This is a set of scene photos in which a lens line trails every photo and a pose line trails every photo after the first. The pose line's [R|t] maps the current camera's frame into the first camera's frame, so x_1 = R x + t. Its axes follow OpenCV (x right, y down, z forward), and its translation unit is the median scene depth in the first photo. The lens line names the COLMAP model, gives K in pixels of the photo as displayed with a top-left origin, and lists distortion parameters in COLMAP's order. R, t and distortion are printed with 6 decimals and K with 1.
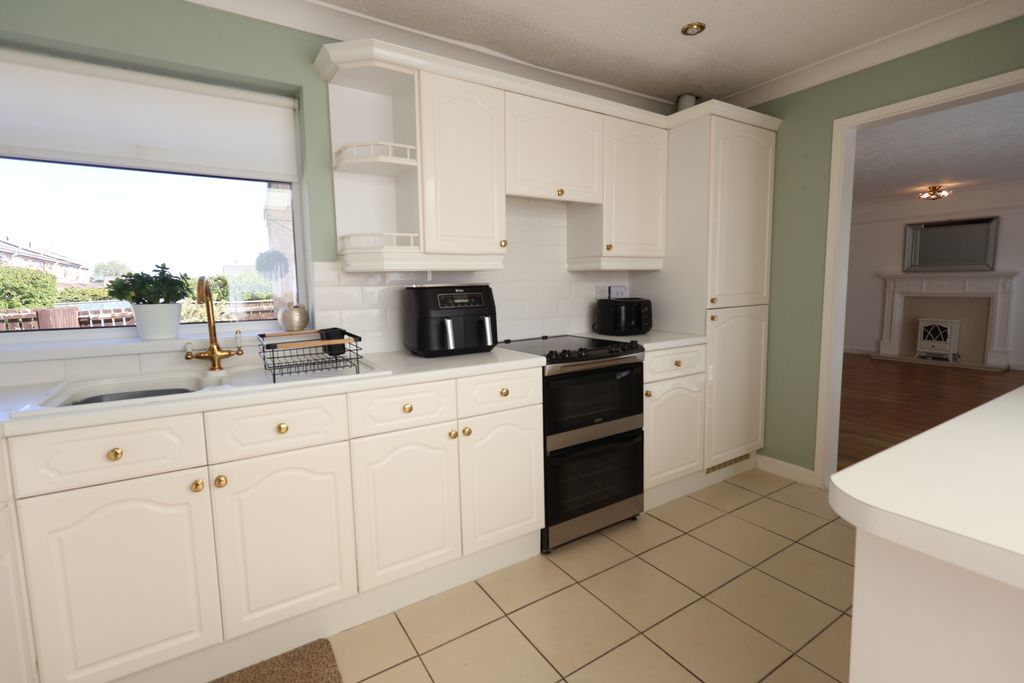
lens RADIAL K [[480.2, 0, 509.4], [0, 480.2, 338.1], [0, 0, 1]] dist [0.001693, 0.000249]
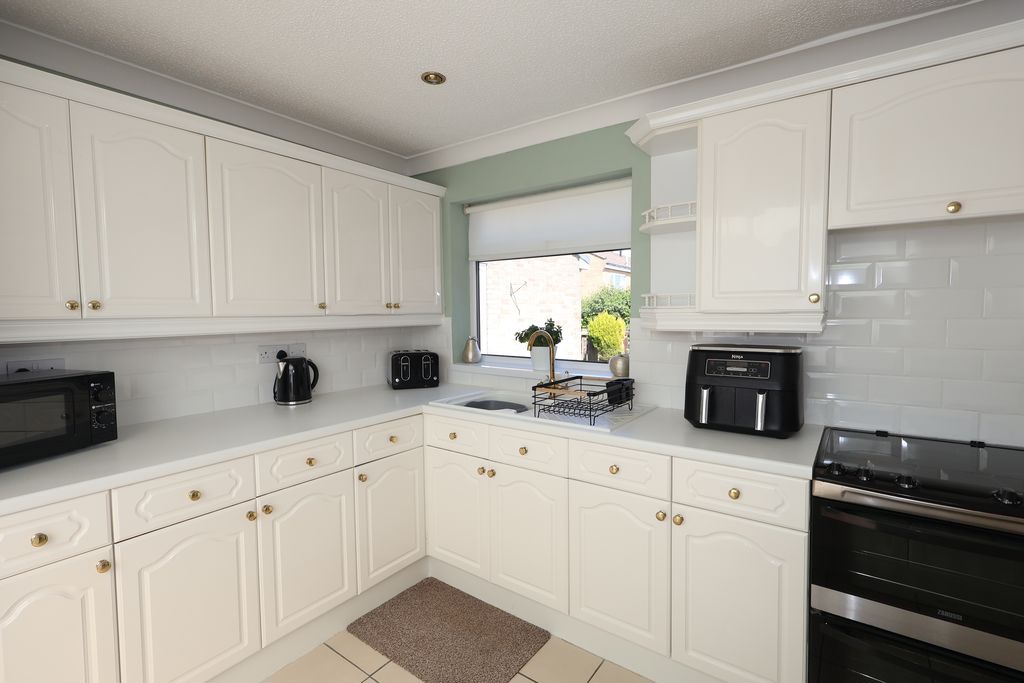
lens RADIAL K [[472.6, 0, 508.8], [0, 472.6, 337.1], [0, 0, 1]] dist [-0.001203, 0.000099]
pose [[0.364445, 0.067027, -0.928809, 0.524710], [-0.104009, 0.994095, 0.030927, -0.119681], [0.925398, 0.085333, 0.369265, 0.332197]]
